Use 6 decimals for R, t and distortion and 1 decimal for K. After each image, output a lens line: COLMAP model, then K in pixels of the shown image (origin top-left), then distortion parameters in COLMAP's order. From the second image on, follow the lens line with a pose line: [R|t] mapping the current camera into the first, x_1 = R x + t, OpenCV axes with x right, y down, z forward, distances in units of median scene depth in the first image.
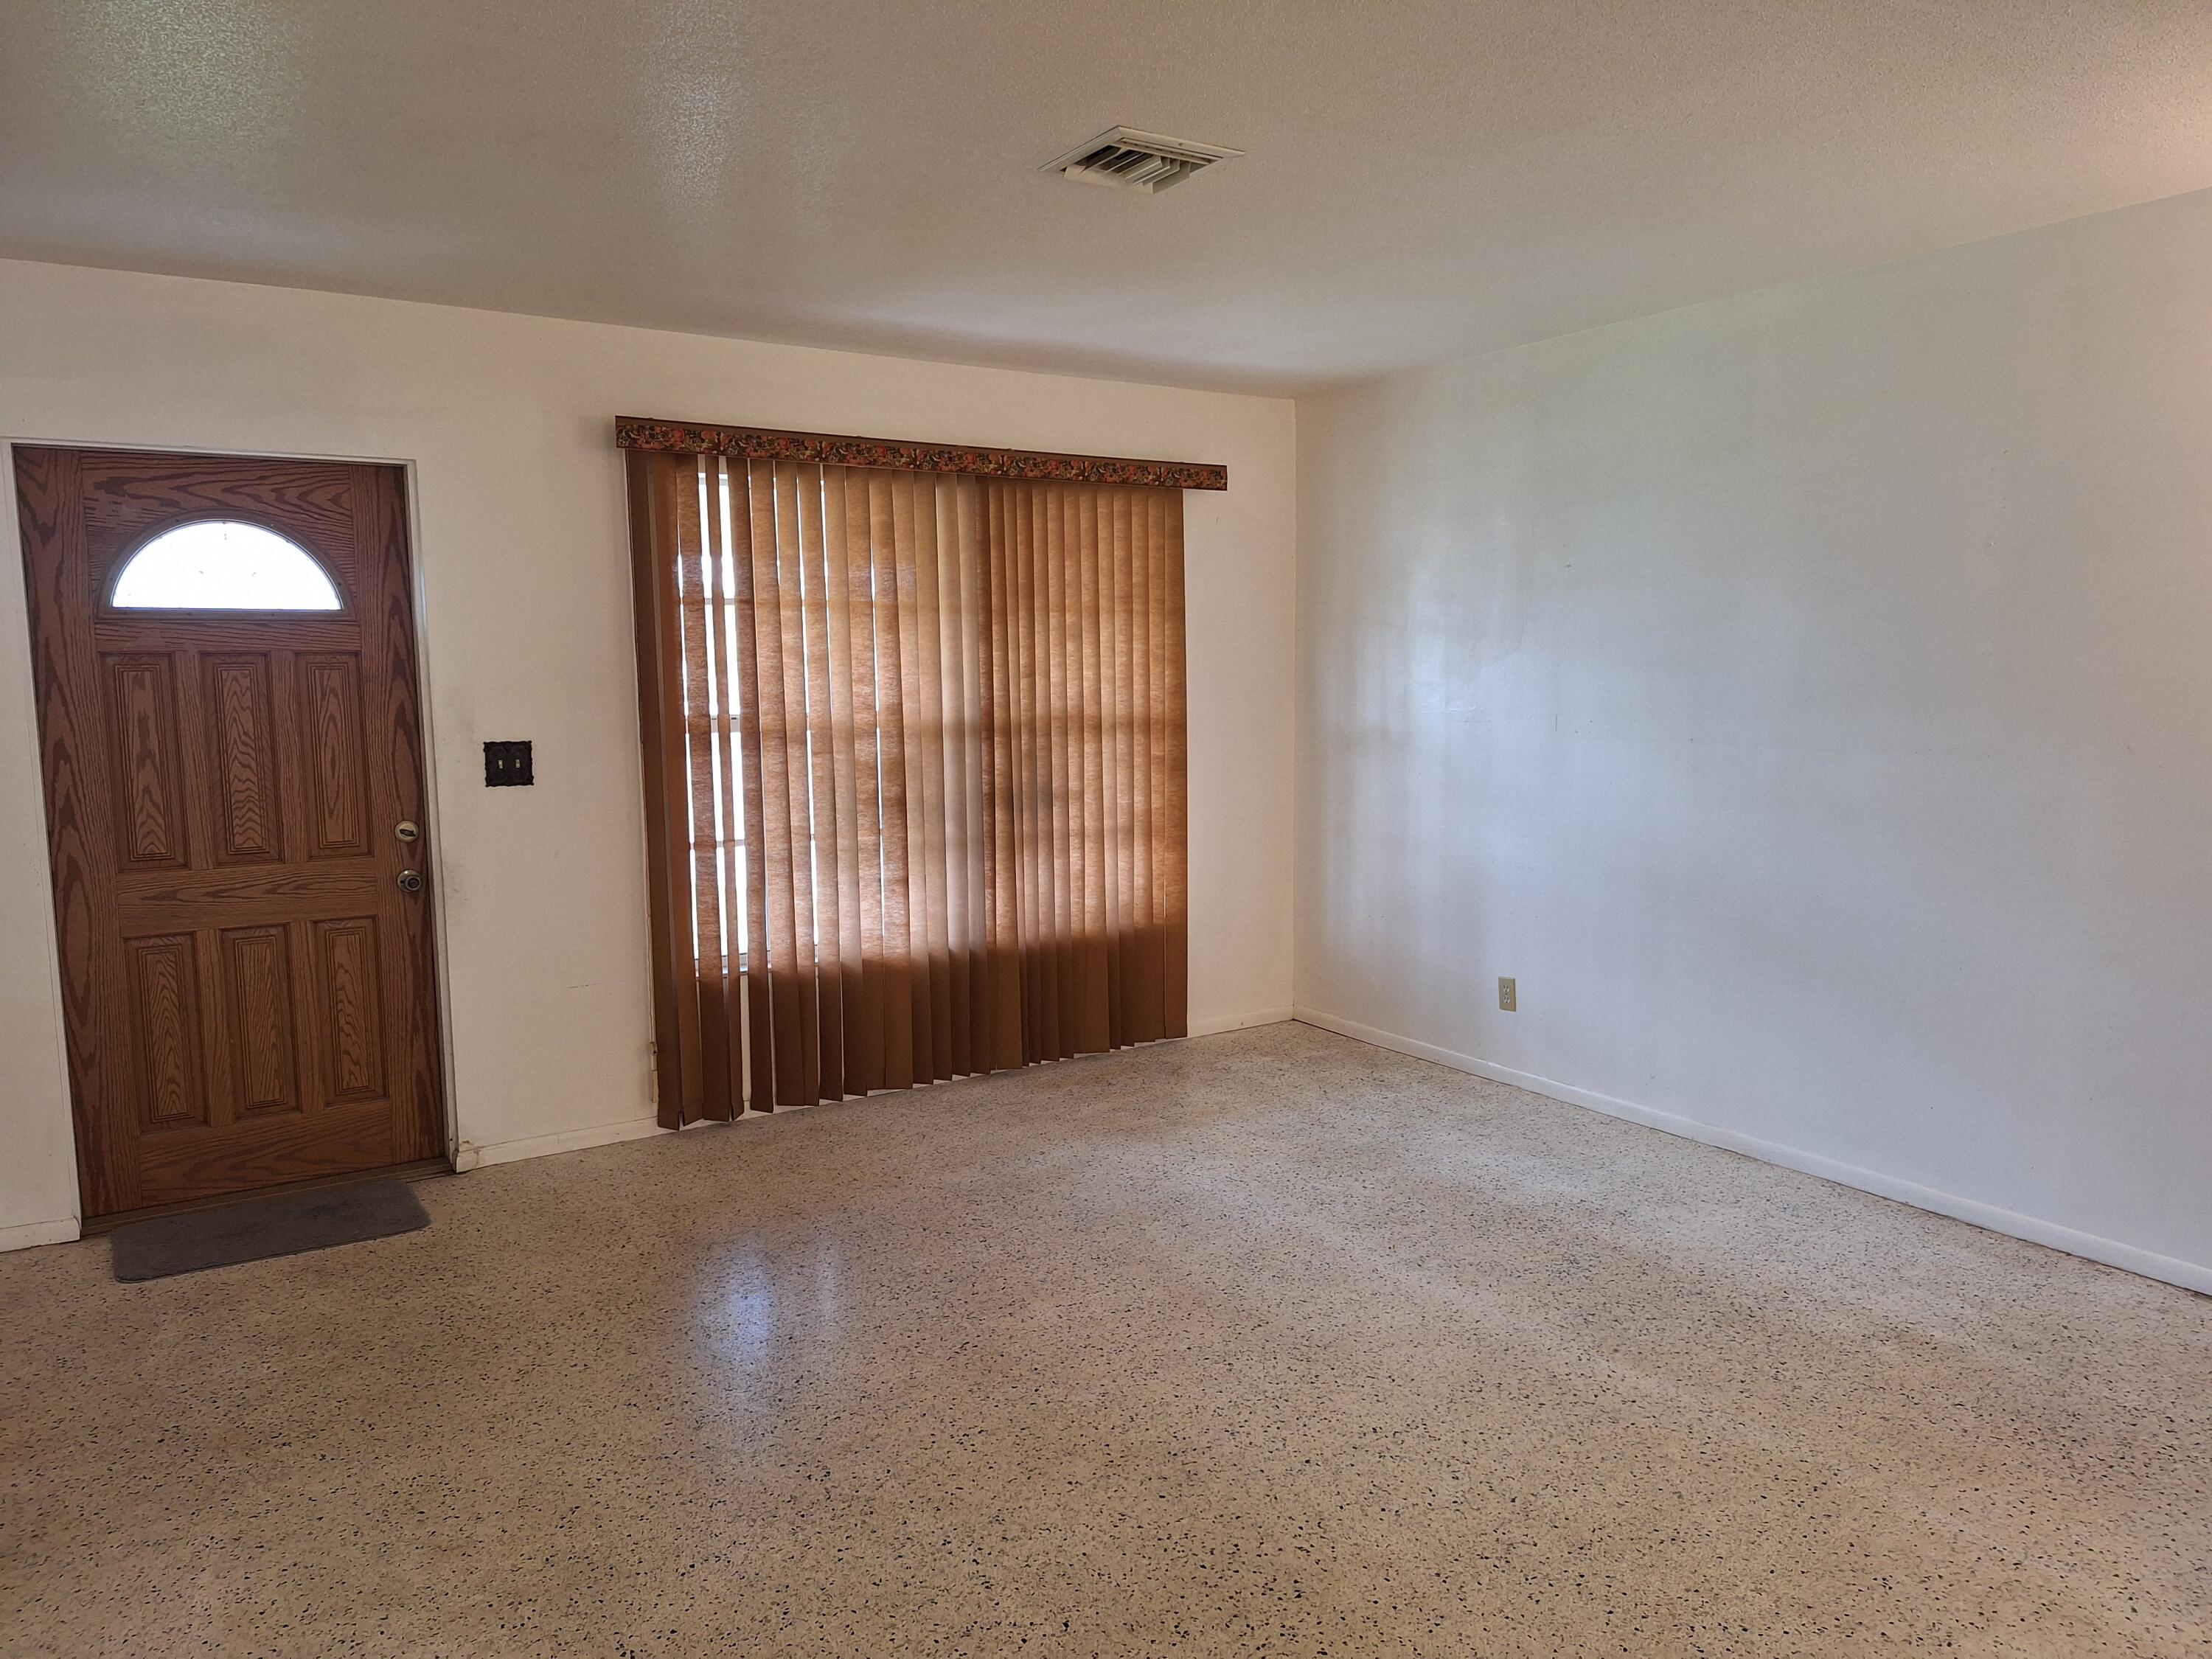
lens RADIAL K [[1524.0, 0, 1108.9], [0, 1524.0, 834.6], [0, 0, 1]] dist [0.109911, -0.141150]
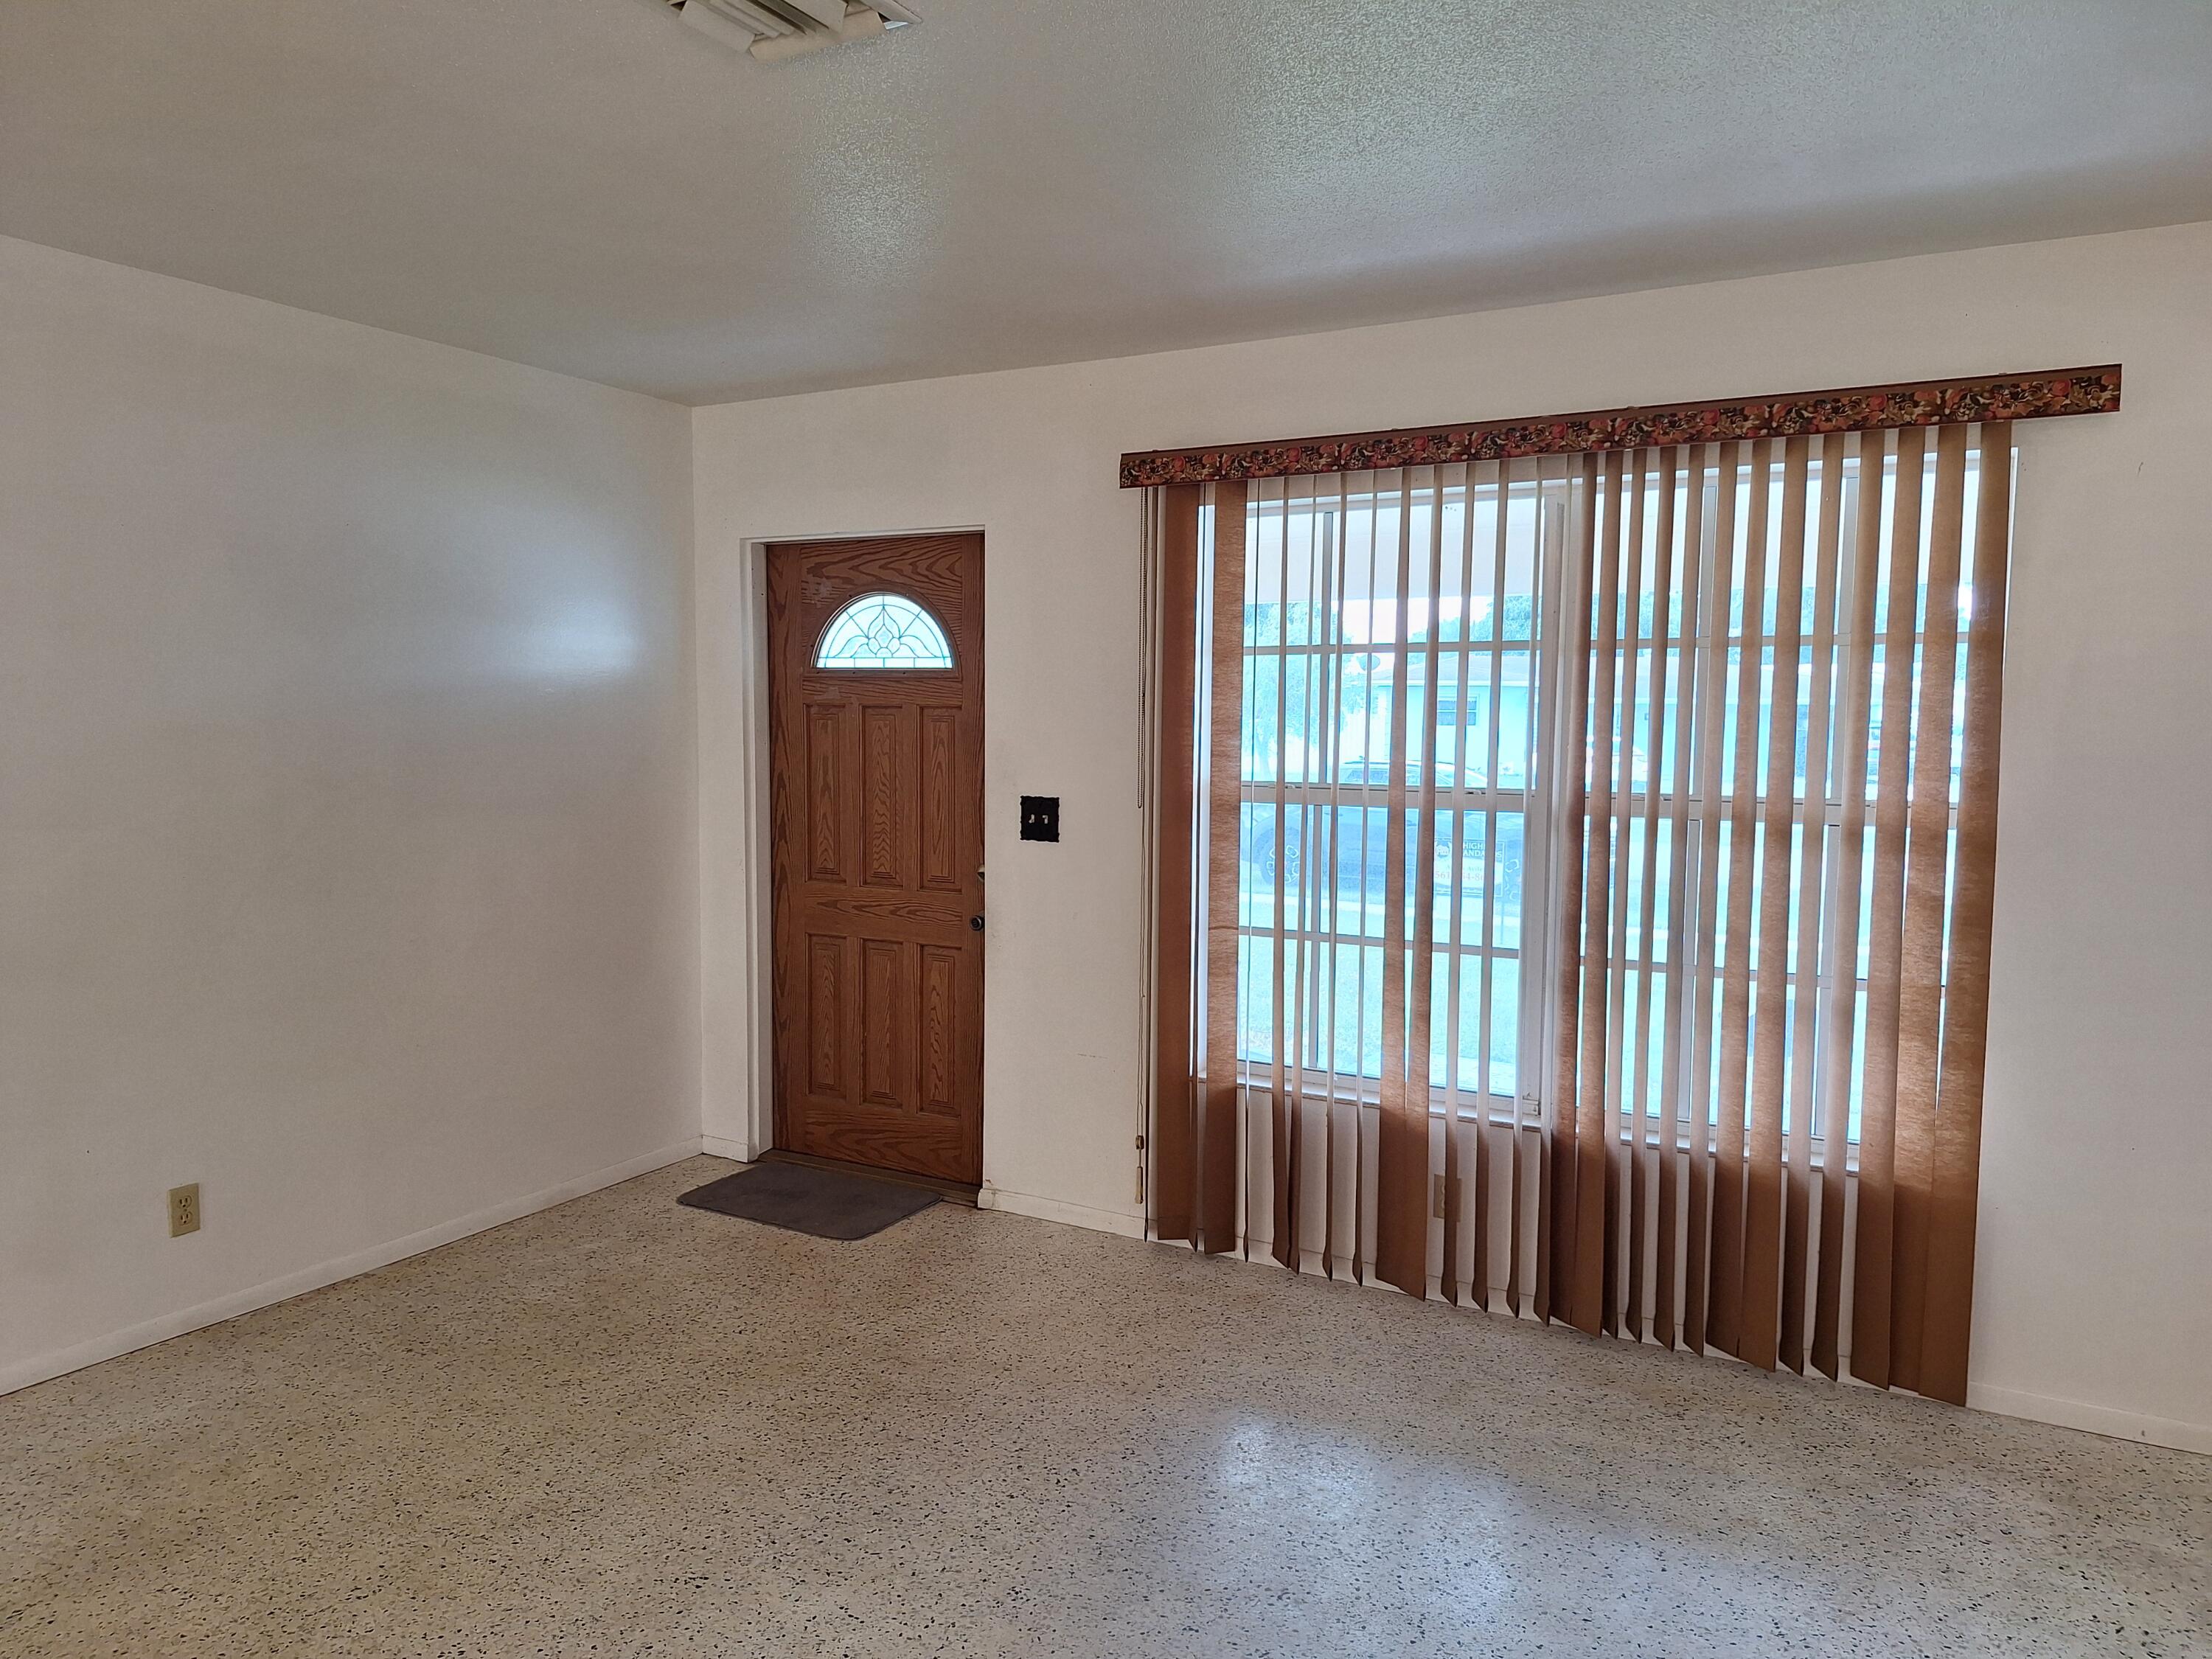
lens RADIAL K [[1524.0, 0, 1108.9], [0, 1524.0, 834.6], [0, 0, 1]] dist [0.109911, -0.141150]
pose [[0.462472, 0.084779, -0.882572, 0.536595], [-0.114130, 0.992829, 0.035565, -0.080555], [0.879258, 0.084280, 0.468831, 0.615746]]
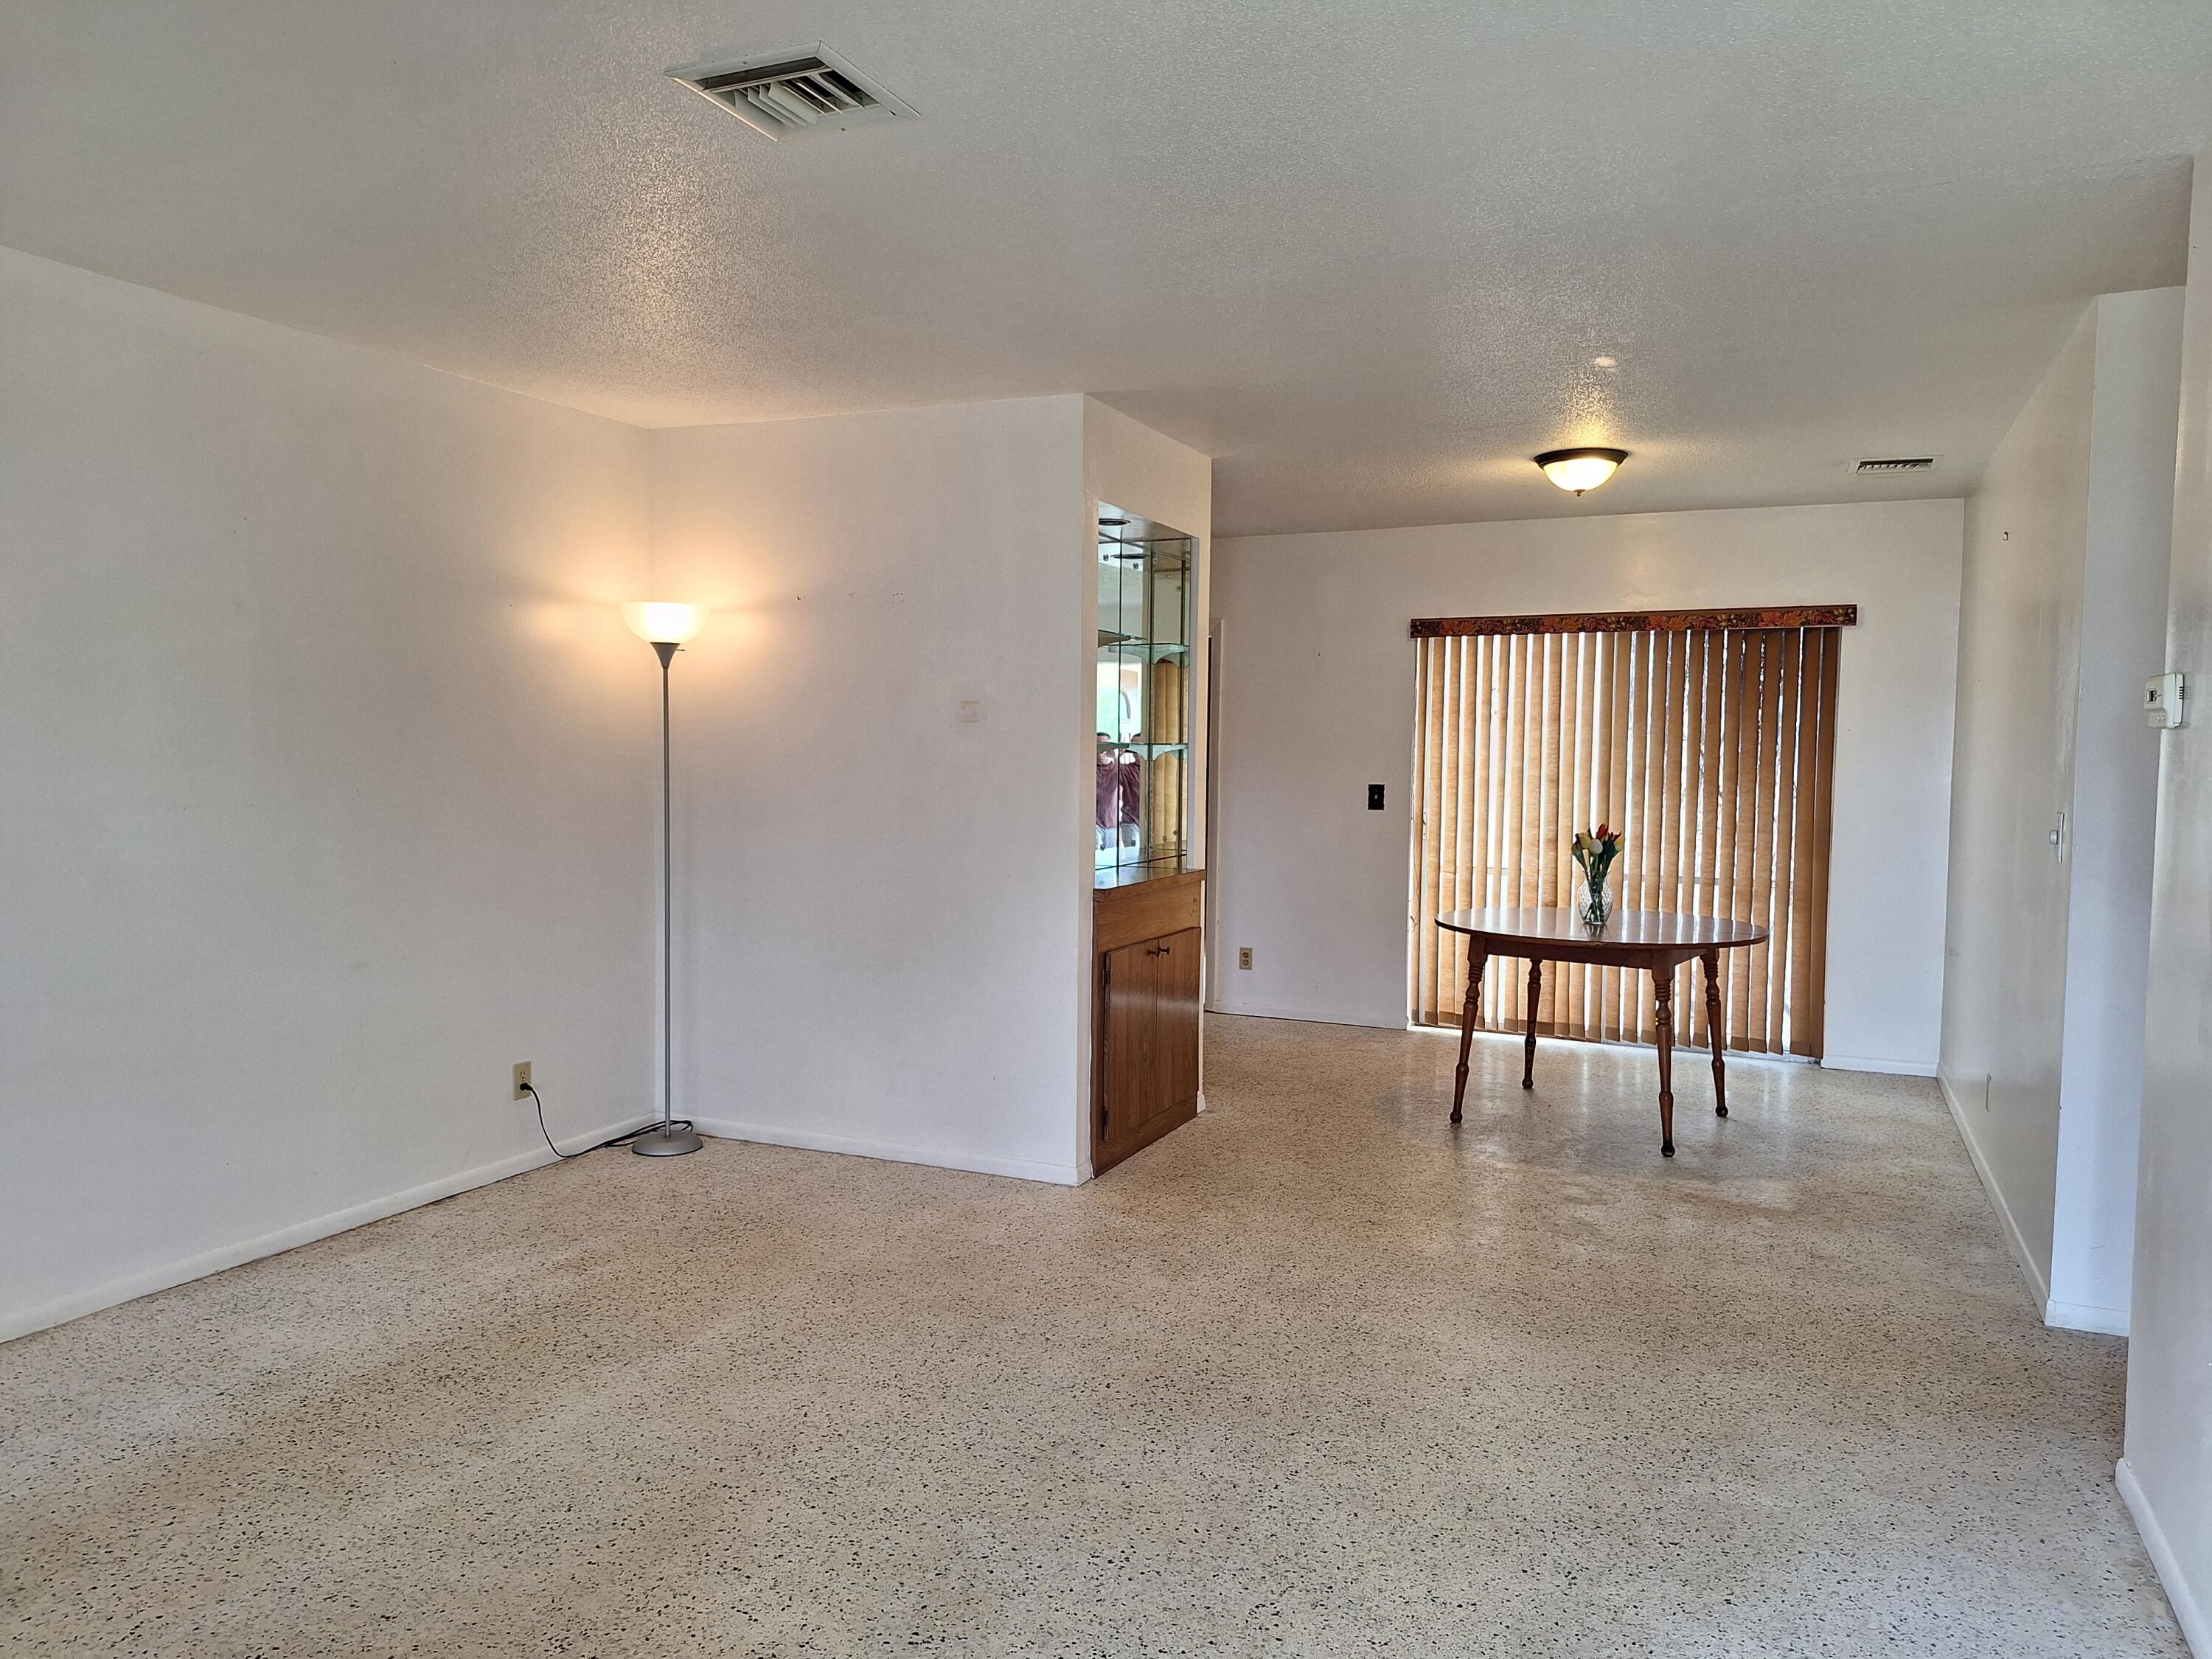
lens RADIAL K [[1524.0, 0, 1108.9], [0, 1524.0, 834.6], [0, 0, 1]] dist [0.109911, -0.141150]
pose [[-0.545125, -0.046528, 0.837063, -0.576661], [0.091863, 0.989131, 0.114805, -0.090918], [-0.833307, 0.139478, -0.534926, 0.997500]]
